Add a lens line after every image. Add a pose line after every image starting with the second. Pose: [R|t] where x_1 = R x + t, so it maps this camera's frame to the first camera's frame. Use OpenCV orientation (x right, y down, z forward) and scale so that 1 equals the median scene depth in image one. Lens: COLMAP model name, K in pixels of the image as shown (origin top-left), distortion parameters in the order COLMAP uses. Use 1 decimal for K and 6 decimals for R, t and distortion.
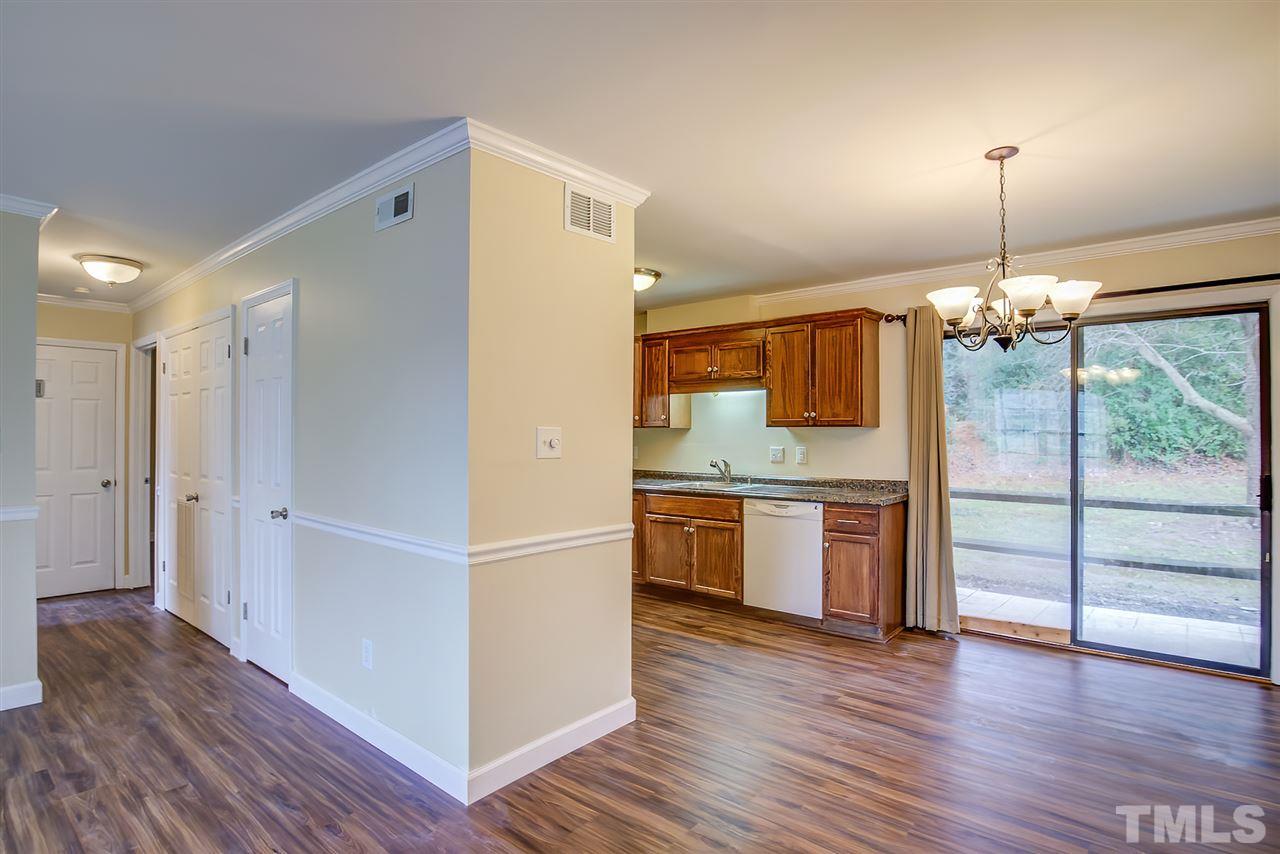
lens RADIAL K [[696.4, 0, 668.3], [0, 696.4, 414.6], [0, 0, 1]] dist [-0.029979, 0.001371]
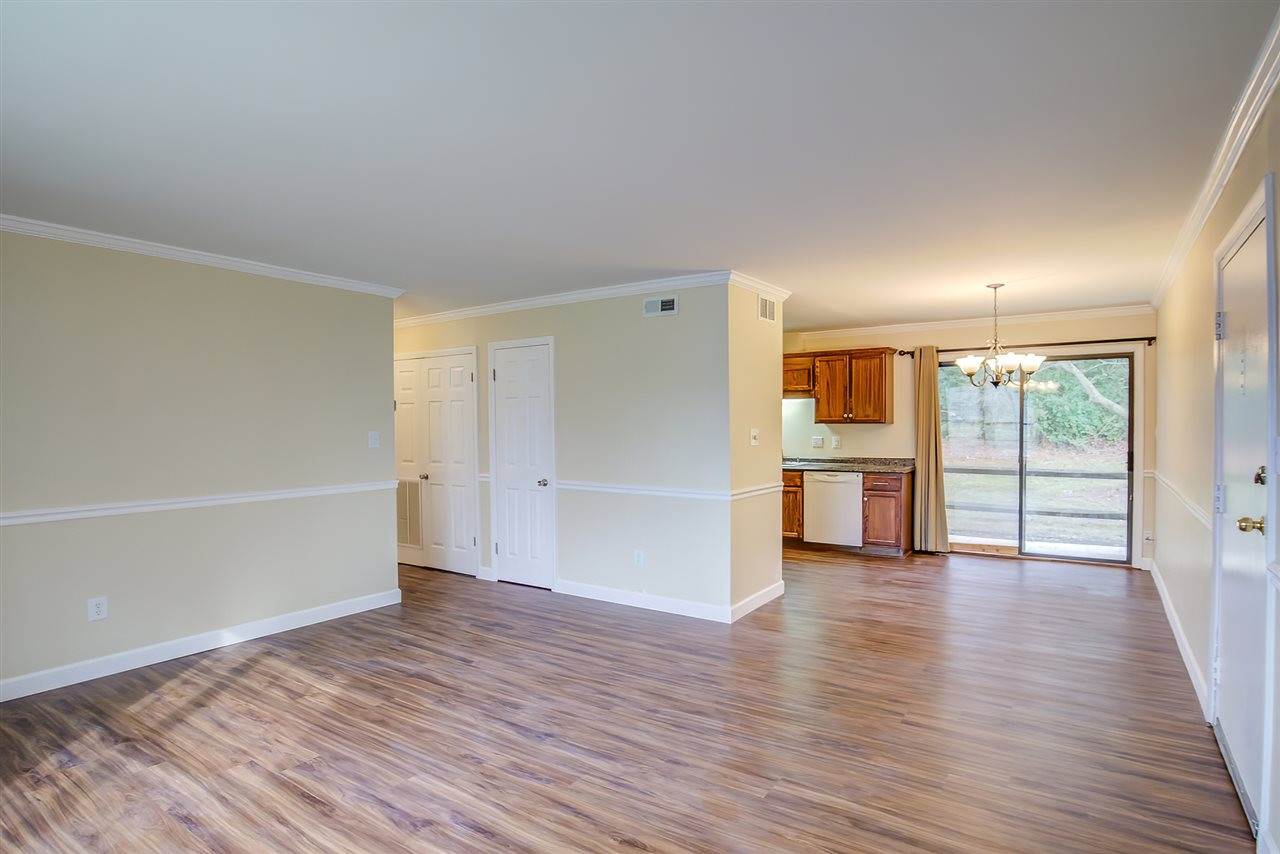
lens RADIAL K [[680.4, 0, 640.0], [0, 680.4, 427.0], [0, 0, 1]] dist [-0.020243, 0.000333]
pose [[0.998526, -0.009191, 0.053494, -0.335609], [0.007326, 0.999362, 0.034955, -0.030791], [-0.053781, -0.034512, 0.997956, -0.463770]]
